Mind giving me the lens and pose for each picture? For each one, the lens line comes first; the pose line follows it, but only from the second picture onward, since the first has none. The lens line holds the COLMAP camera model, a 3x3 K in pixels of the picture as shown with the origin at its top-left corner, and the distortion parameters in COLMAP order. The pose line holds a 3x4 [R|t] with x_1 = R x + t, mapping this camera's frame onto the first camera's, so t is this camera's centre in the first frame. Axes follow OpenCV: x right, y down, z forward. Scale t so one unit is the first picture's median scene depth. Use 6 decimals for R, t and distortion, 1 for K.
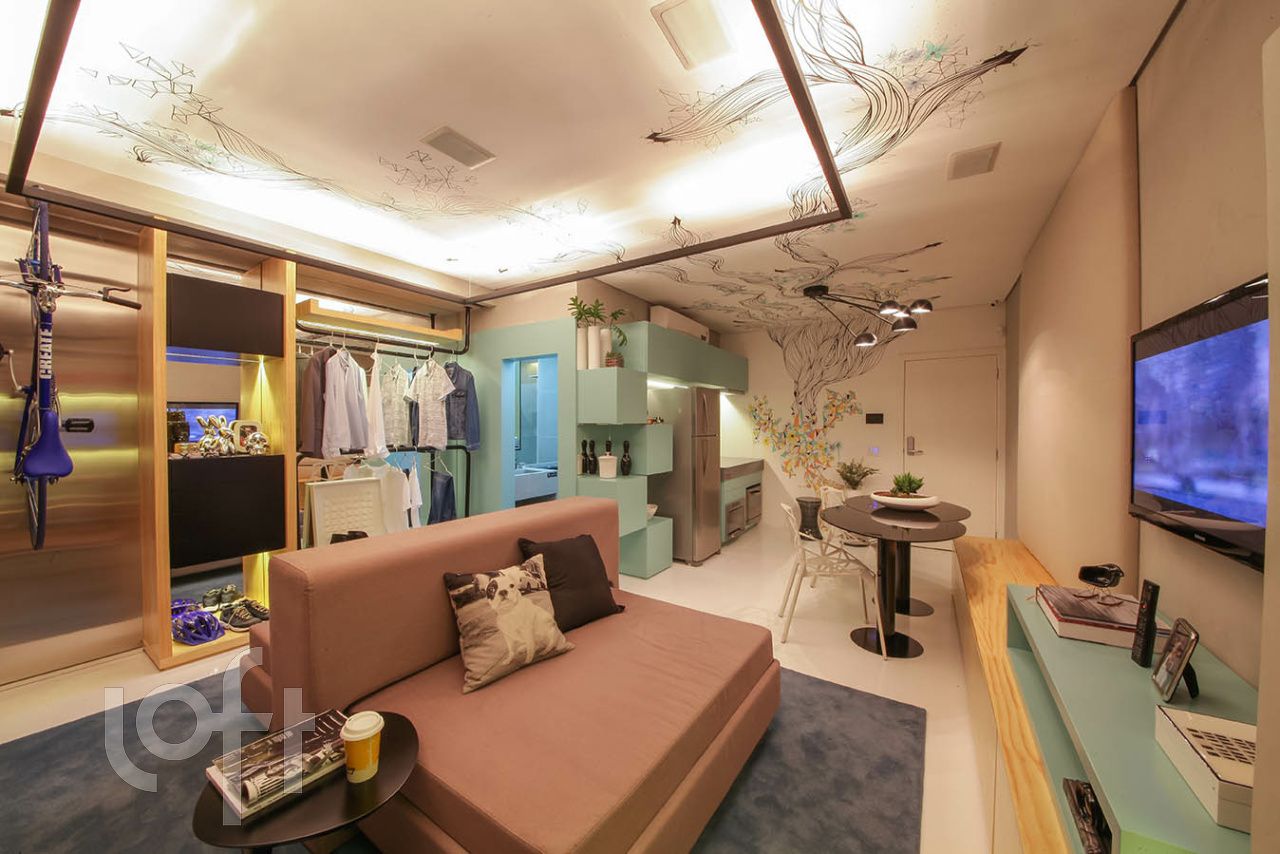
lens RADIAL K [[448.0, 0, 640.0], [0, 448.0, 427.0], [0, 0, 1]] dist [-0.001293, -0.000188]
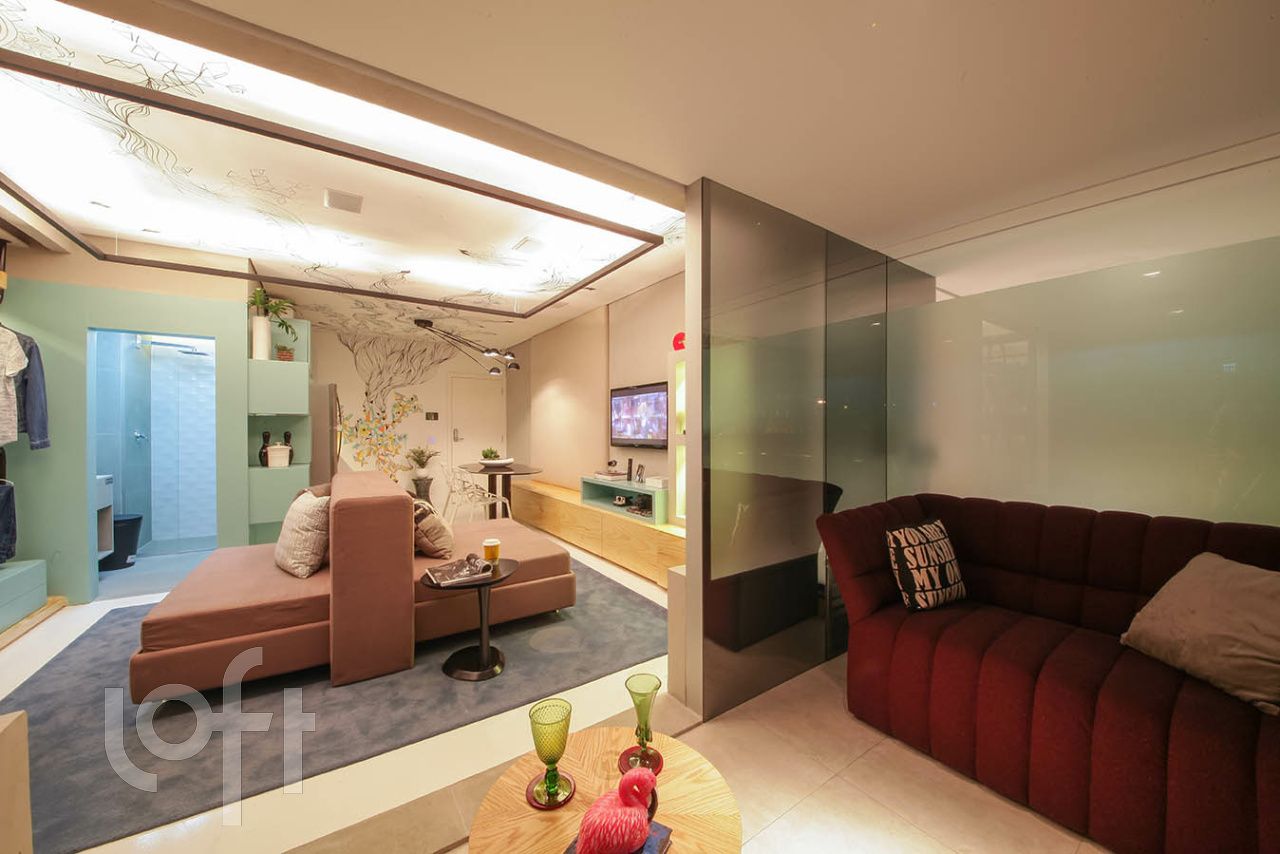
lens RADIAL K [[448.0, 0, 640.0], [0, 448.0, 427.0], [0, 0, 1]] dist [-0.001293, -0.000188]
pose [[0.380268, -0.003242, 0.924871, -0.696390], [0.005380, 0.999985, 0.001293, 0.022310], [-0.924861, 0.004484, 0.380279, -0.159744]]
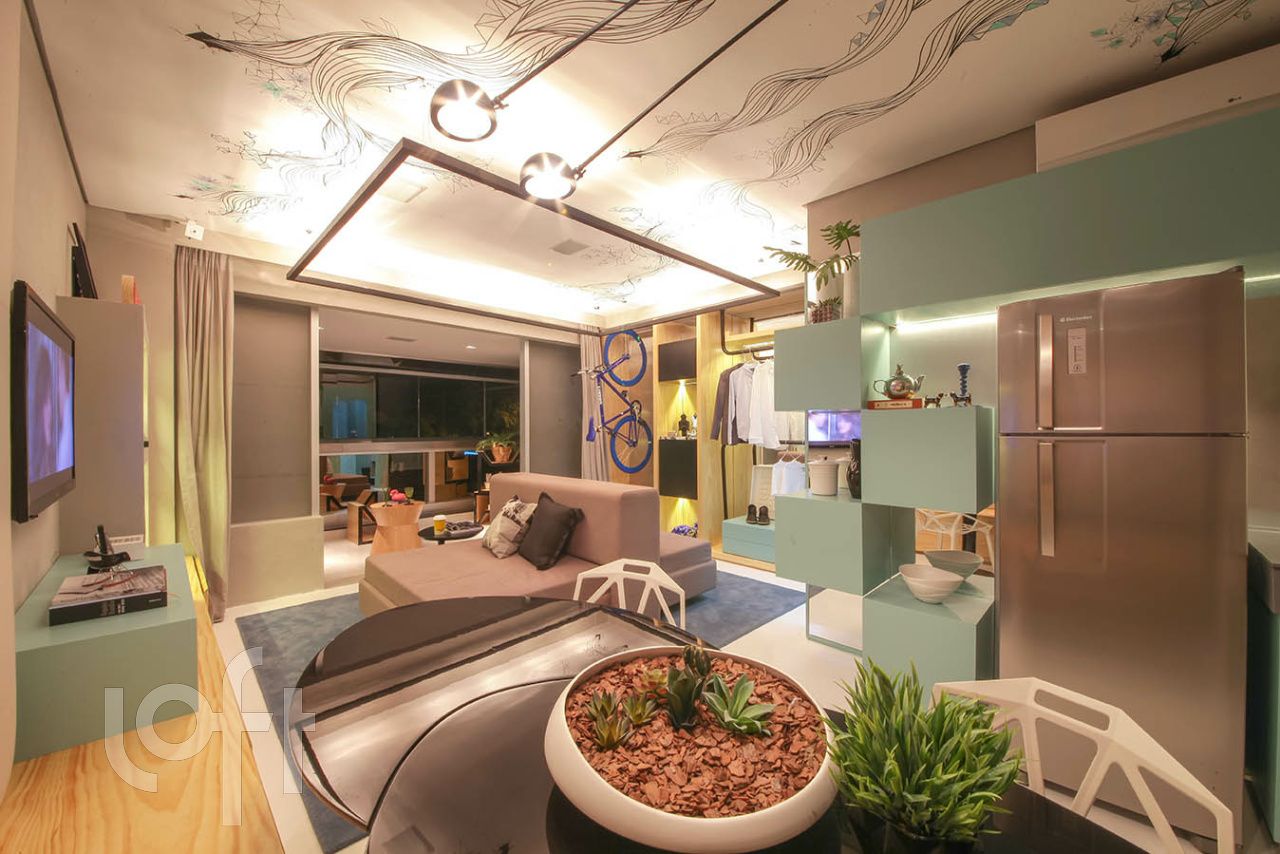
lens RADIAL K [[483.8, 0, 640.0], [0, 483.8, 427.0], [0, 0, 1]] dist [-0.000222, -0.000014]
pose [[-0.214165, -0.003418, -0.976791, 0.672393], [0.002232, 0.999990, -0.003988, 0.017734], [0.976795, -0.003034, -0.214155, 0.877366]]
